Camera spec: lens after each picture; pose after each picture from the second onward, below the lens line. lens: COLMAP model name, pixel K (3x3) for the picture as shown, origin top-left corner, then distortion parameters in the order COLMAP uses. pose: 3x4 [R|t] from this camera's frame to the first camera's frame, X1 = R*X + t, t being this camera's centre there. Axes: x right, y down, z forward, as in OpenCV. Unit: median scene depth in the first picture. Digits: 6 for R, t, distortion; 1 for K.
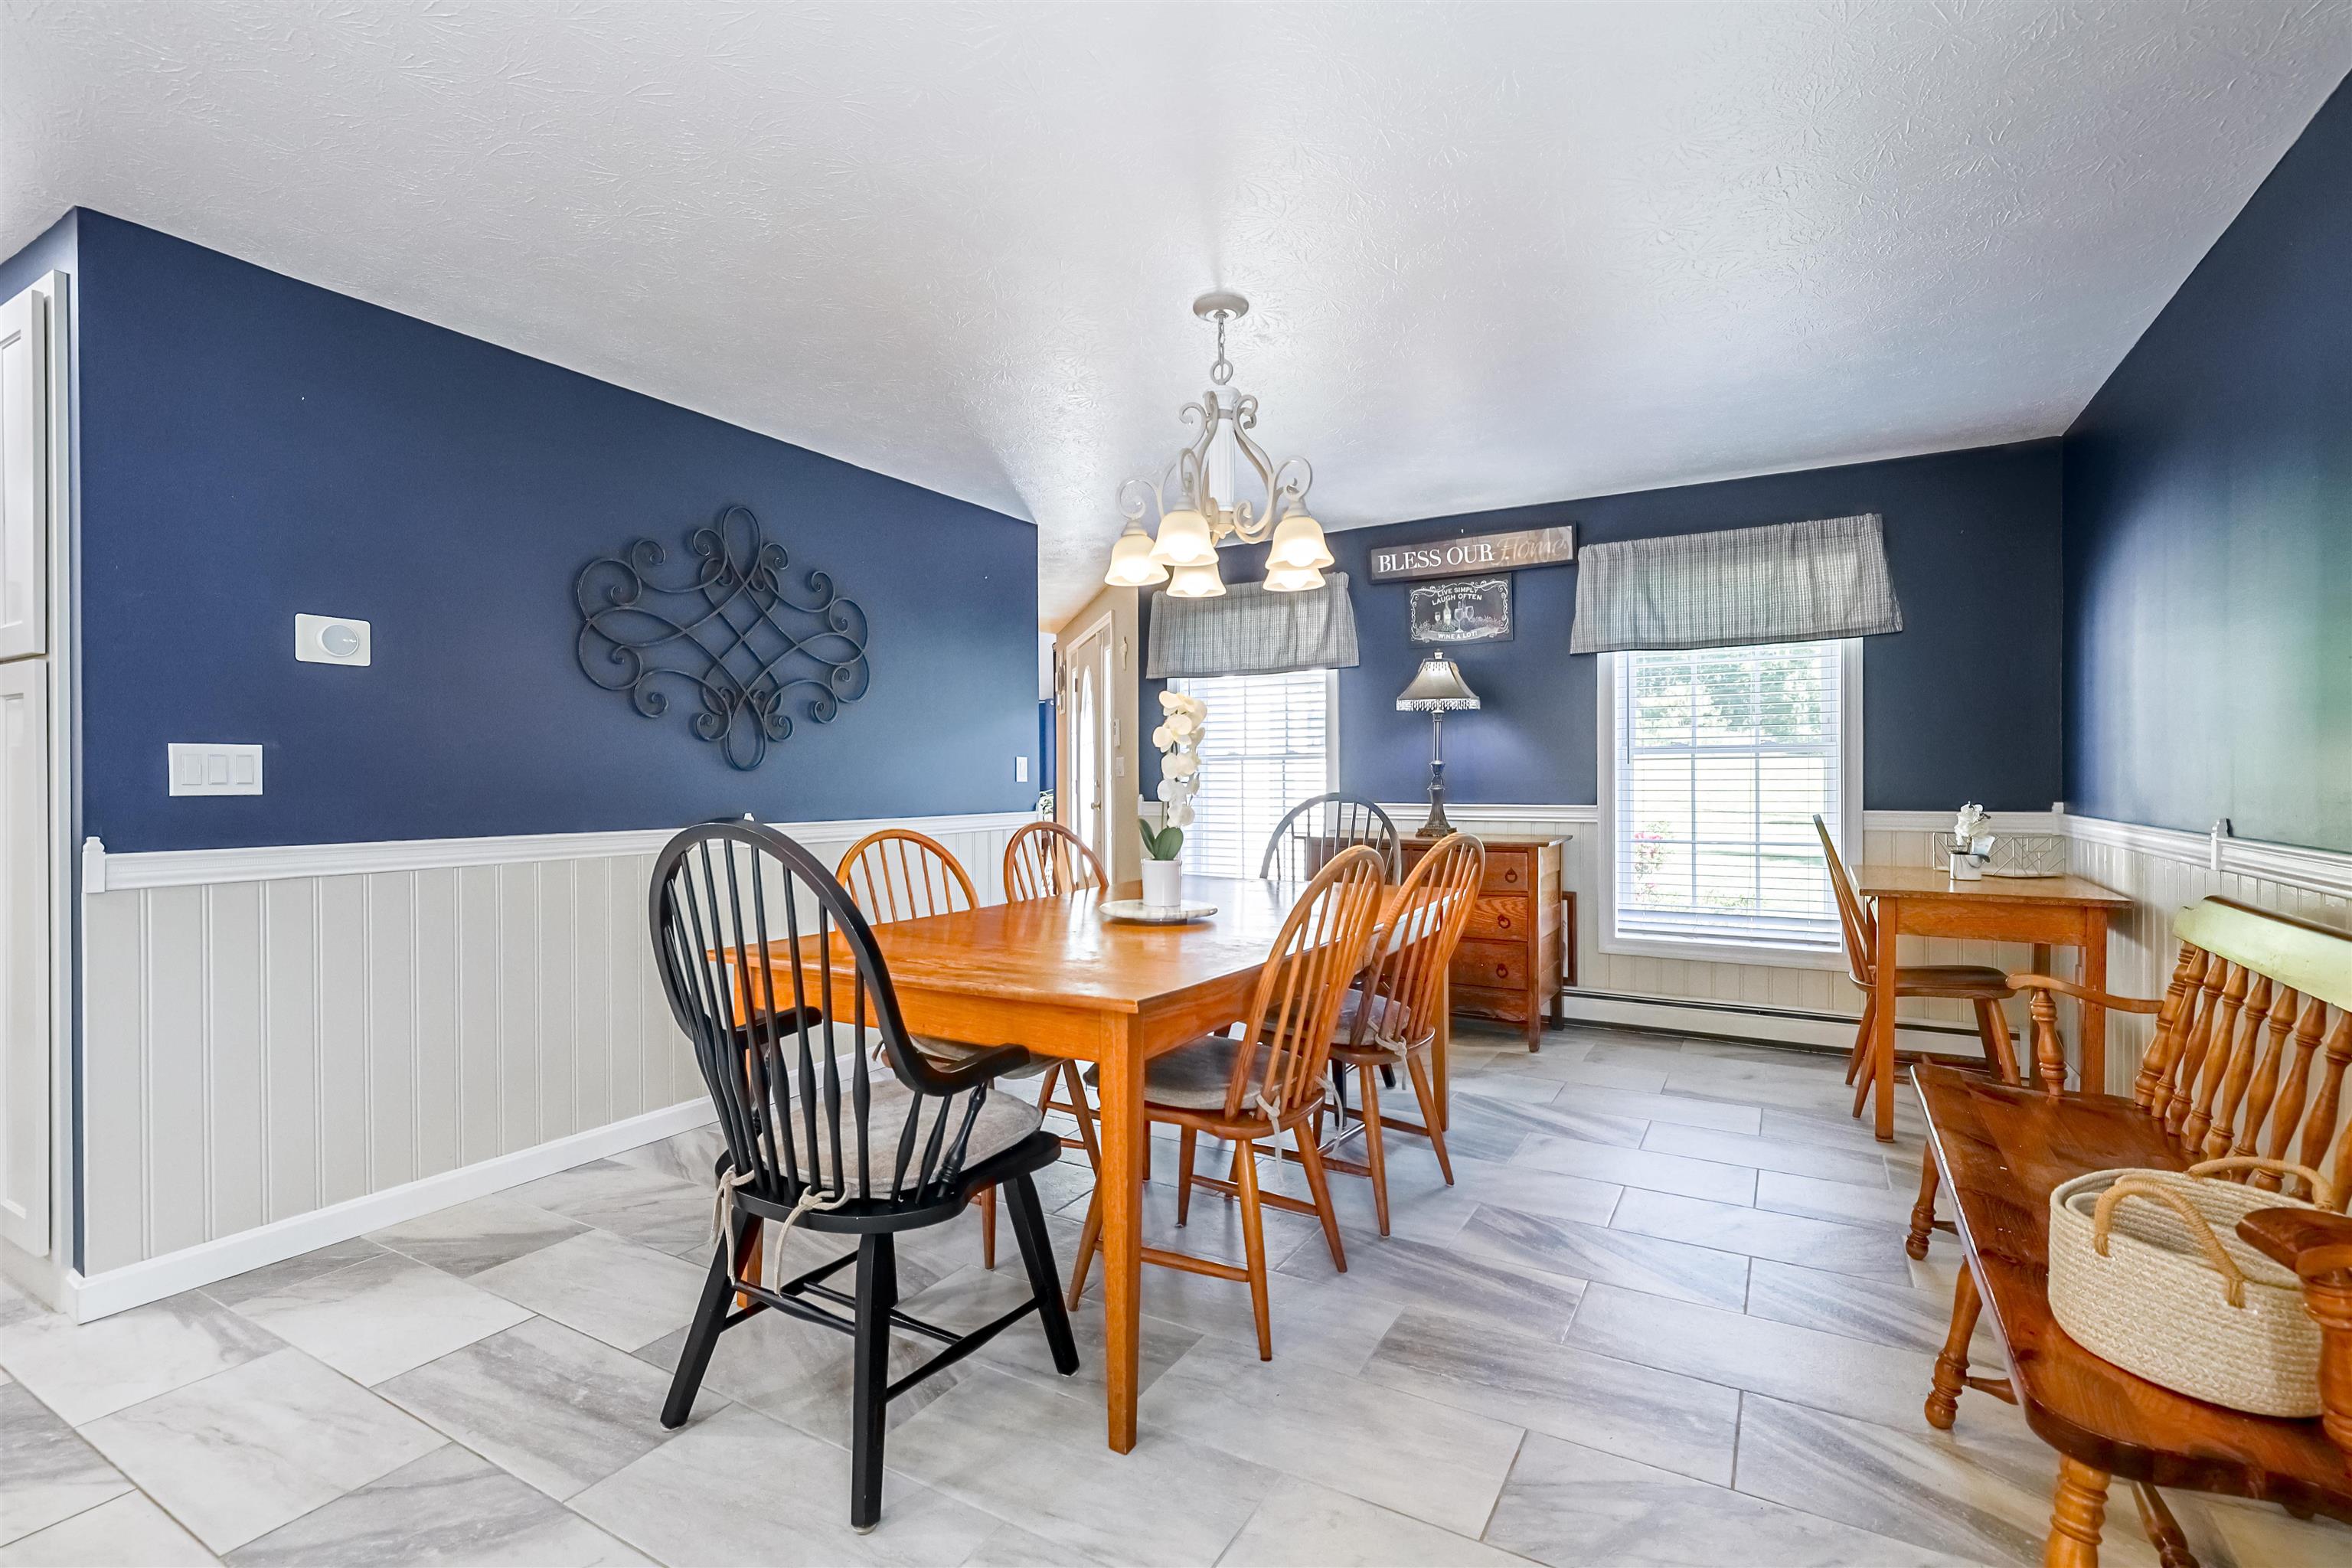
lens RADIAL K [[1059.9, 0, 1176.0], [0, 1059.9, 784.0], [0, 0, 1]] dist [0.001770, 0.000285]
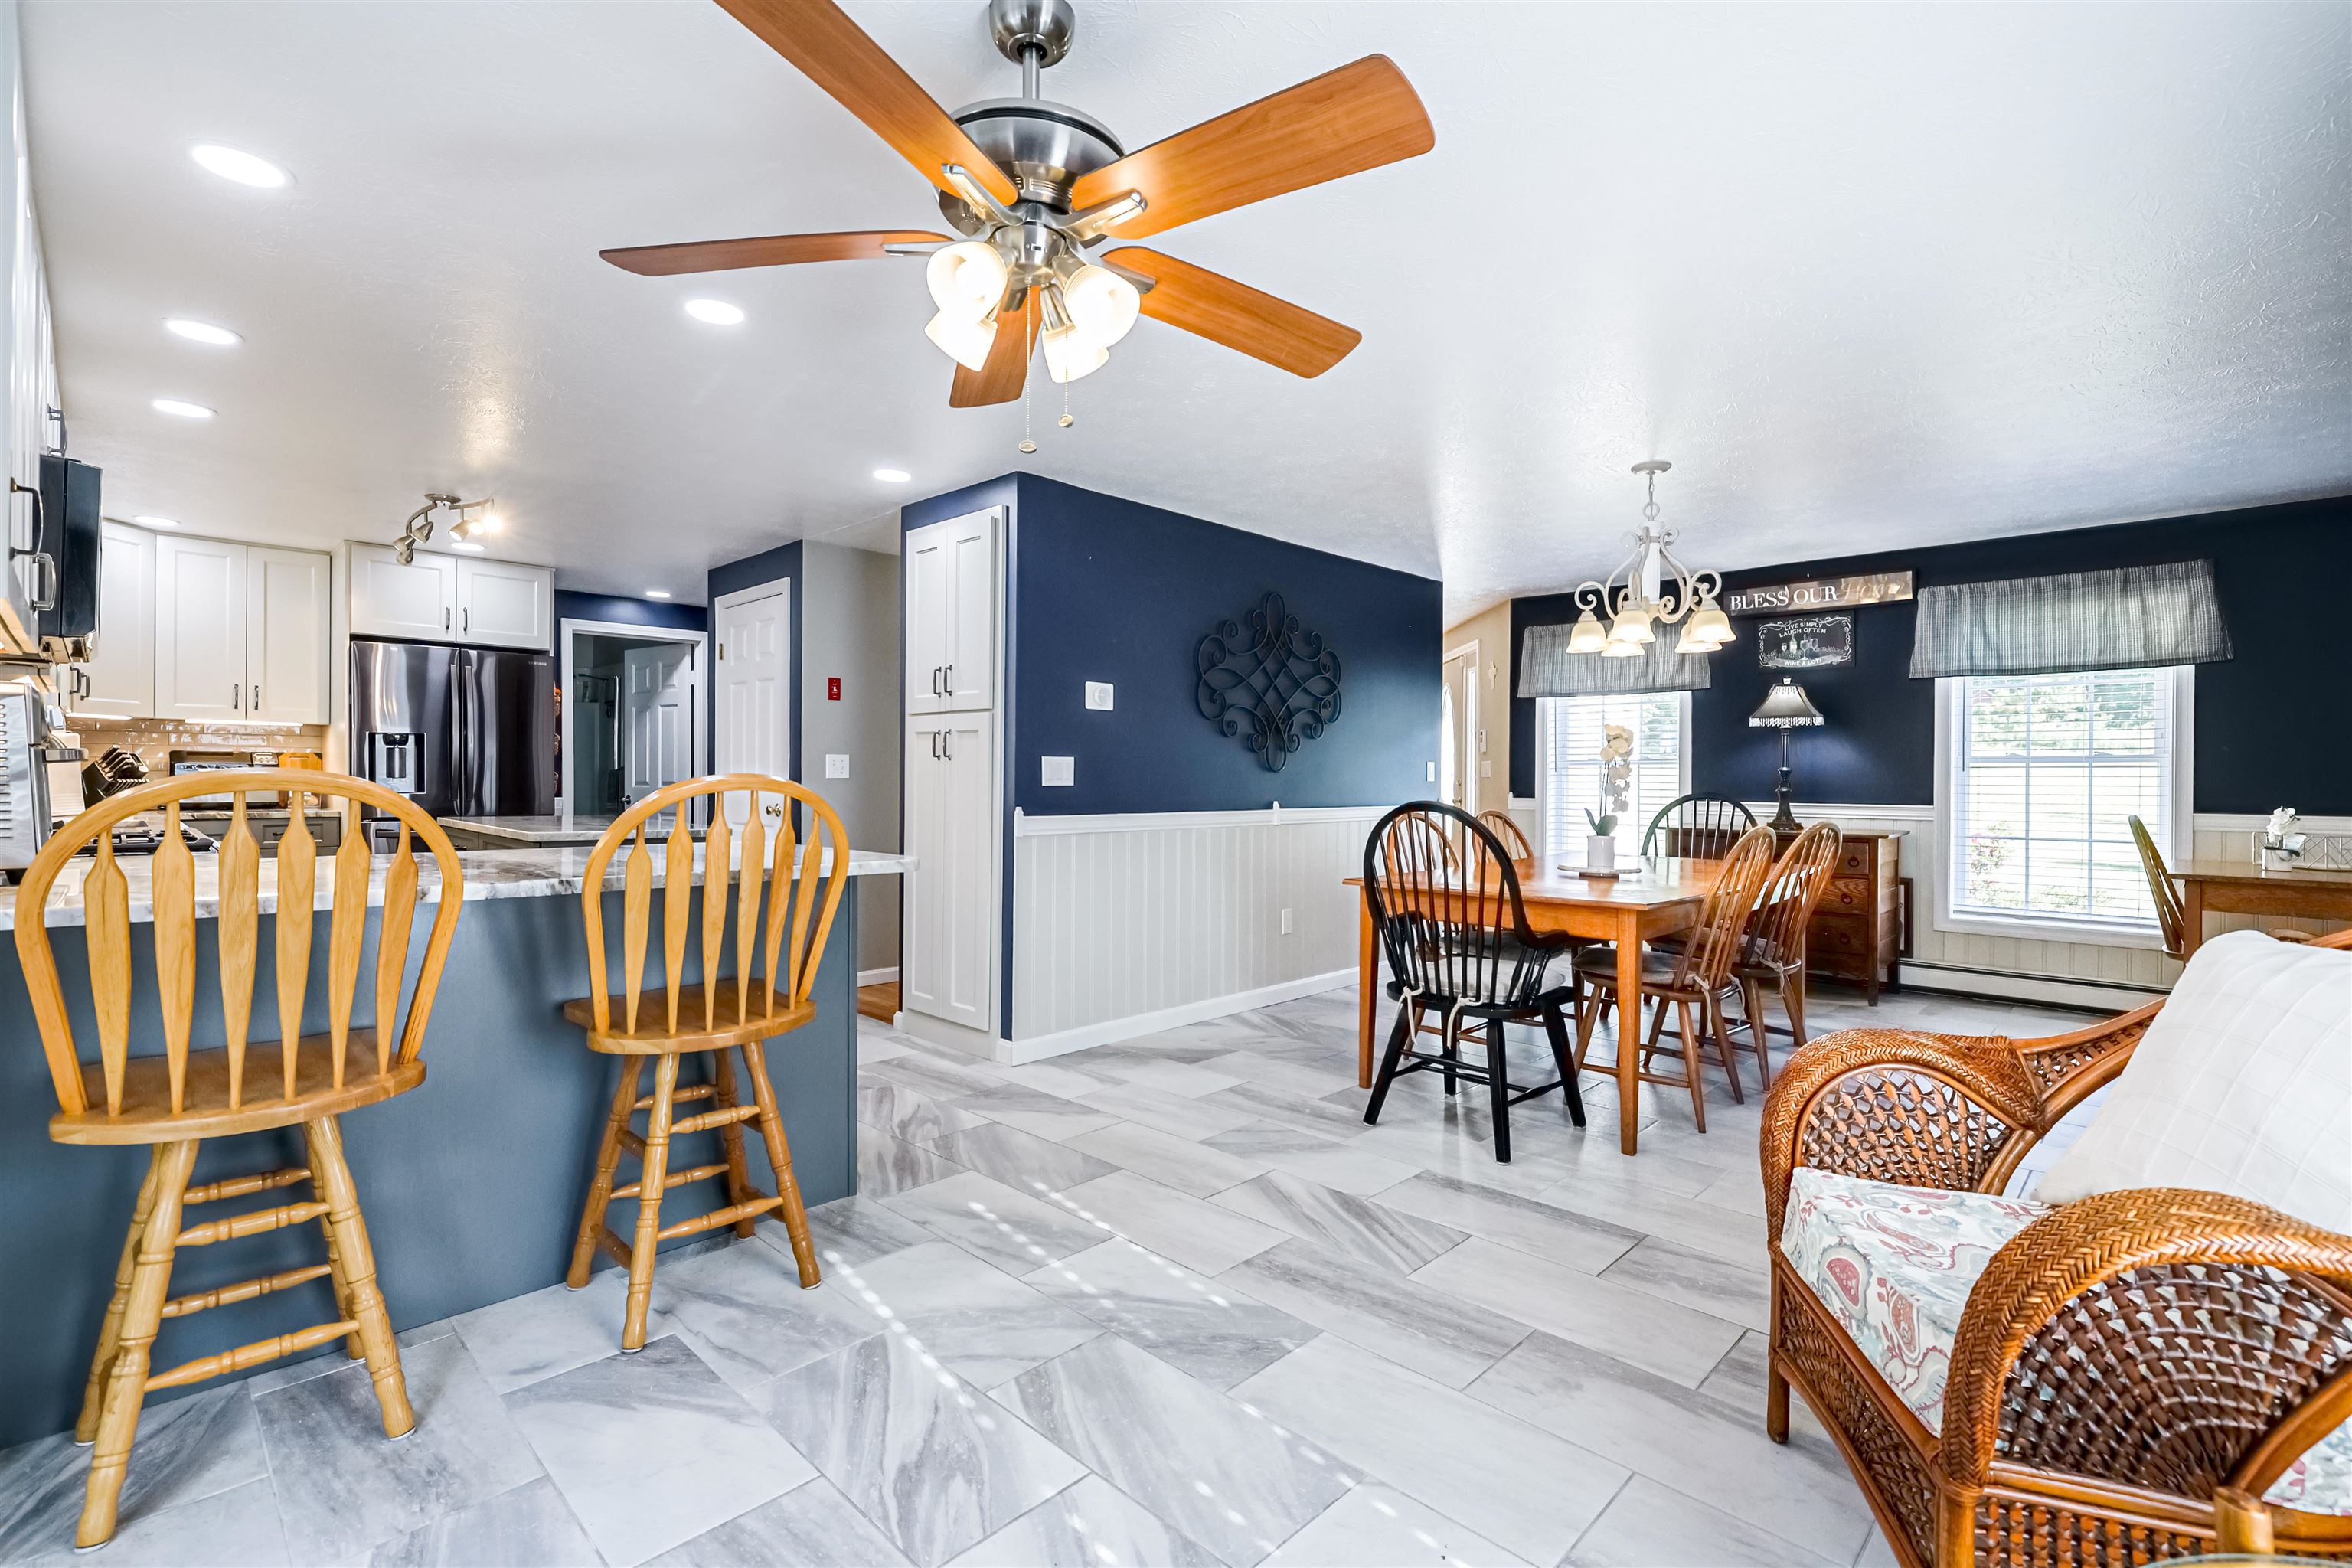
lens RADIAL K [[1052.3, 0, 1191.1], [0, 1052.3, 779.0], [0, 0, 1]] dist [-0.000259, -0.000182]
pose [[0.971888, 0.009902, -0.235235, -0.162346], [-0.010318, 0.999947, -0.000536, -0.000918], [0.235218, 0.002948, 0.971938, -0.412789]]
